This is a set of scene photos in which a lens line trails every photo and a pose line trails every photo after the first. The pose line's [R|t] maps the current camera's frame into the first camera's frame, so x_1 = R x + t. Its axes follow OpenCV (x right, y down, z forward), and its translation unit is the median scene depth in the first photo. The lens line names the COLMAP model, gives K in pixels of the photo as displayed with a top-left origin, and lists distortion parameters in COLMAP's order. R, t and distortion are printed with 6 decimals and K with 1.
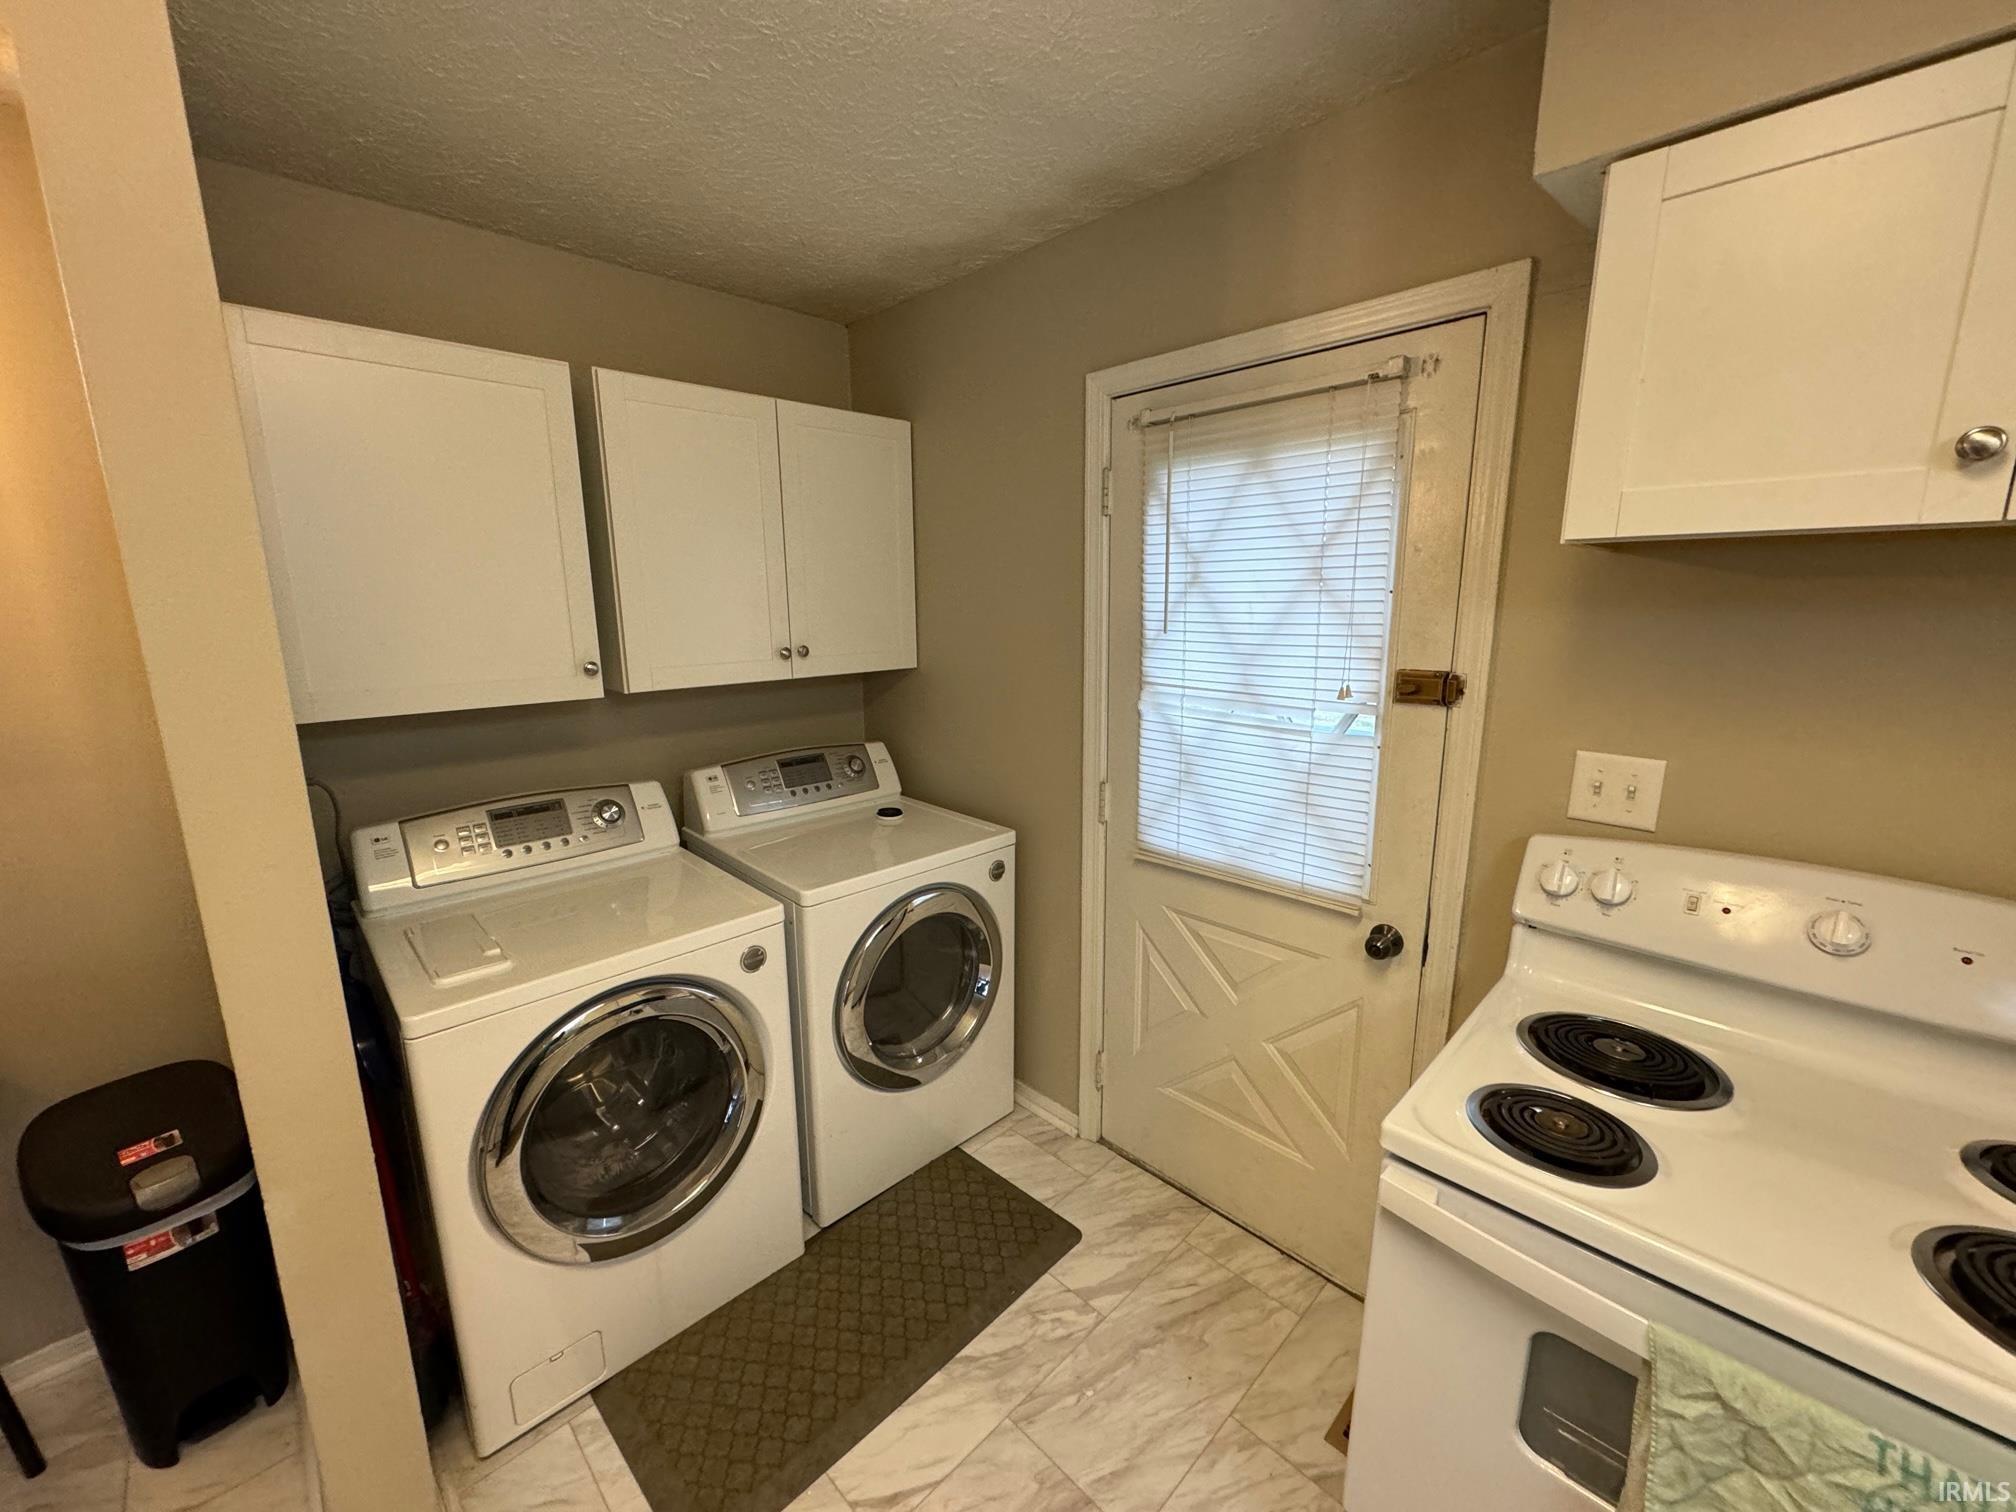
lens RADIAL K [[802.2, 0, 1008.5], [0, 802.2, 754.7], [0, 0, 1]] dist [0.000805, -0.000215]
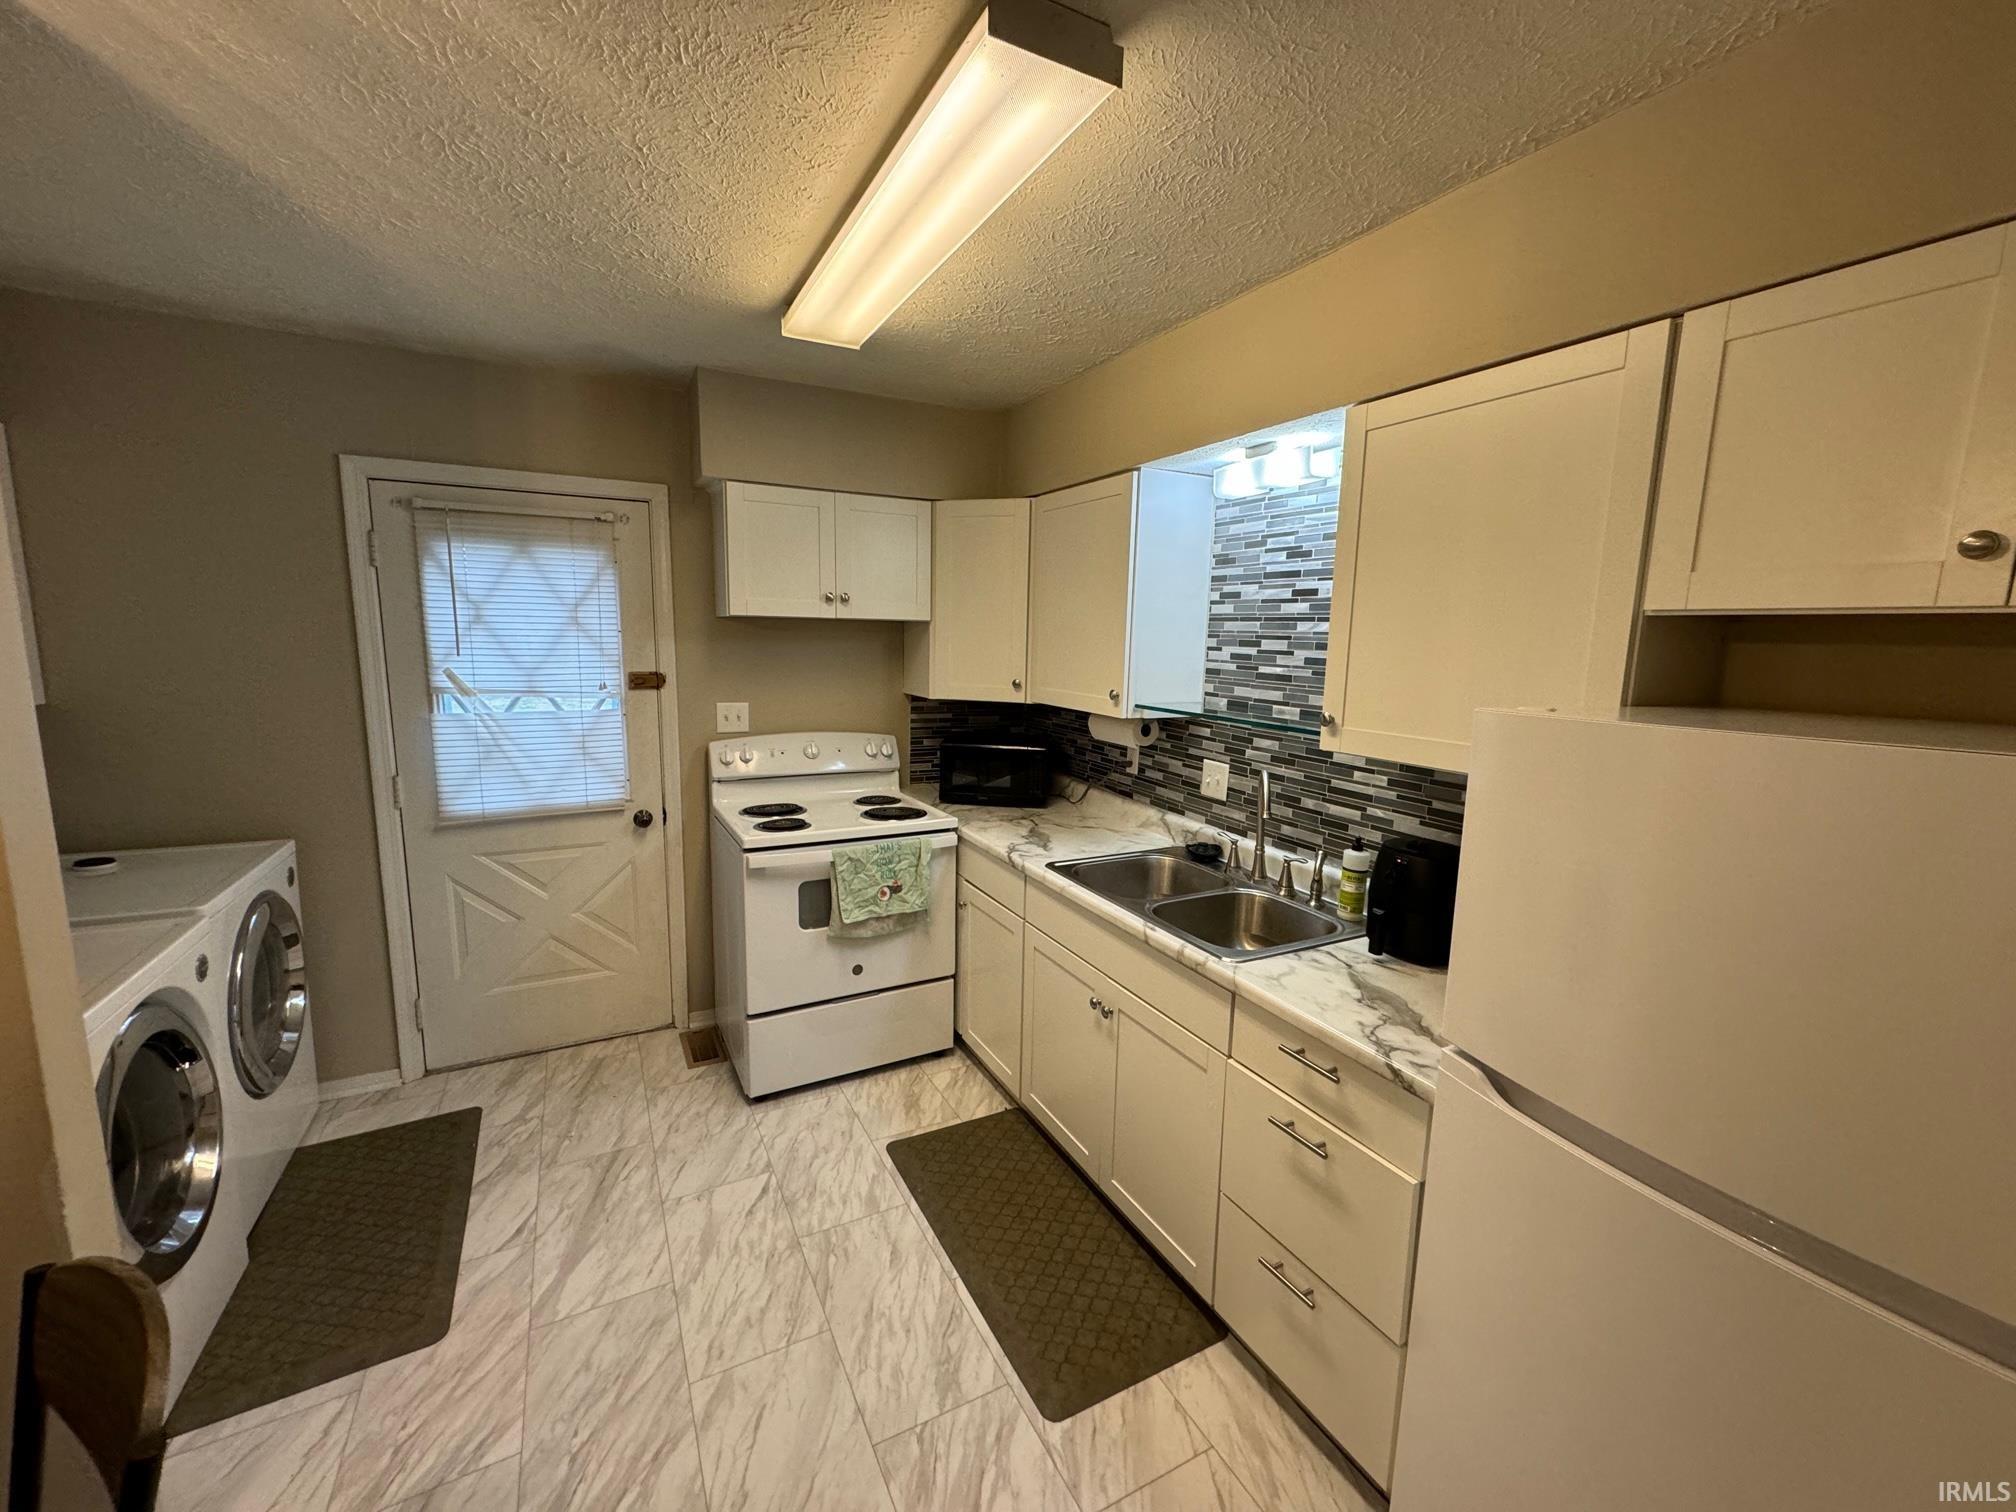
lens RADIAL K [[802.2, 0, 1006.0], [0, 802.2, 755.7], [0, 0, 1]] dist [0.000805, -0.000215]
pose [[0.285914, -0.130462, 0.949333, -0.977398], [0.166759, 0.982346, 0.084776, 0.068110], [-0.943634, 0.134071, 0.302622, -0.351506]]
